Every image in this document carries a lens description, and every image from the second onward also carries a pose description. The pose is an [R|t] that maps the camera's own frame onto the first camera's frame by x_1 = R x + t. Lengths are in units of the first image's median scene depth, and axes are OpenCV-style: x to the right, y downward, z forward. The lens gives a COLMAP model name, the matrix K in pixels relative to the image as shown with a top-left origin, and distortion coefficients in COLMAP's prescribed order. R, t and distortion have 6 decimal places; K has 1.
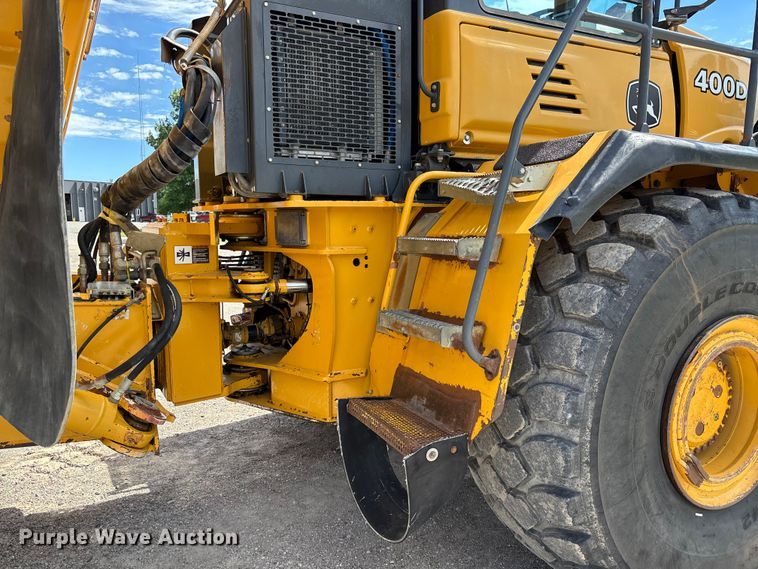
lens RADIAL K [[577.6, 0, 377.2], [0, 577.6, 288.5], [0, 0, 1]] dist [0.048867, -0.050382]
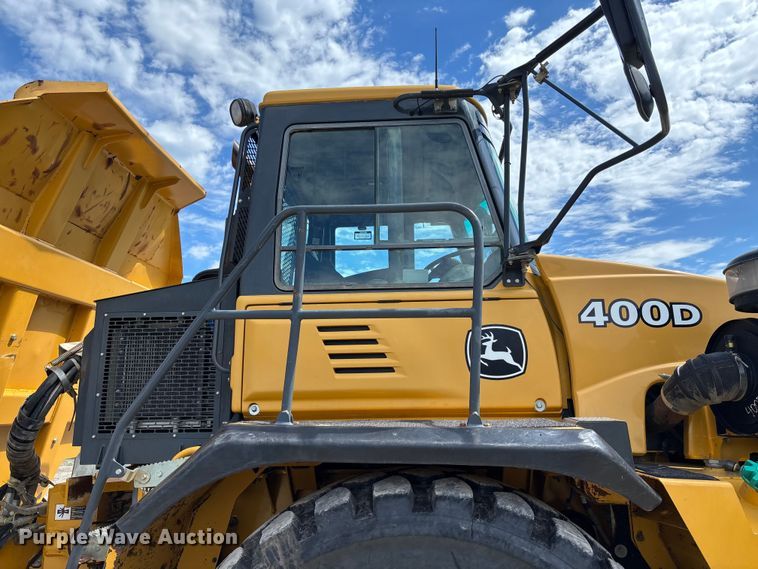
lens RADIAL K [[577.6, 0, 377.2], [0, 577.6, 288.5], [0, 0, 1]] dist [0.048867, -0.050382]
pose [[0.856380, -0.118810, -0.502491, 0.754081], [-0.046983, 0.951201, -0.304975, -0.135986], [0.514204, 0.284783, 0.809008, 0.189482]]
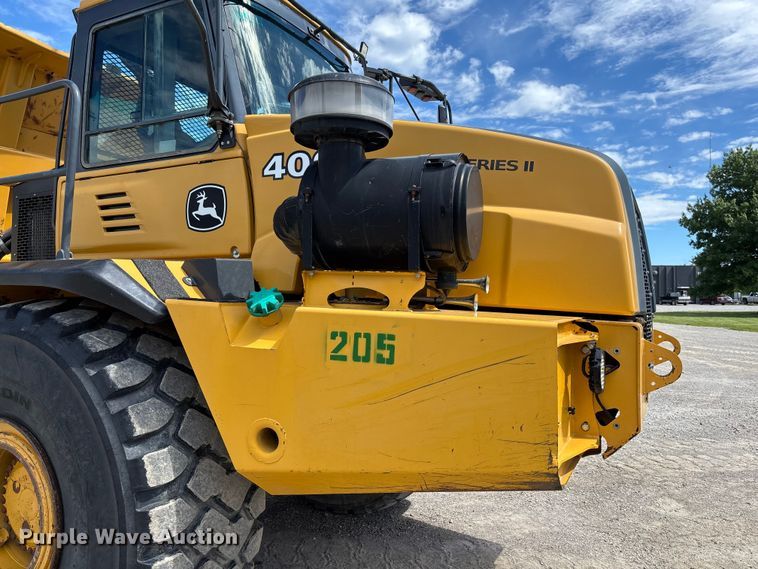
lens RADIAL K [[577.6, 0, 377.2], [0, 577.6, 288.5], [0, 0, 1]] dist [0.048867, -0.050382]
pose [[0.589044, -0.022329, -0.807793, 1.434658], [-0.090494, 0.991508, -0.093396, -0.114586], [0.803018, 0.128115, 0.582021, 0.681348]]
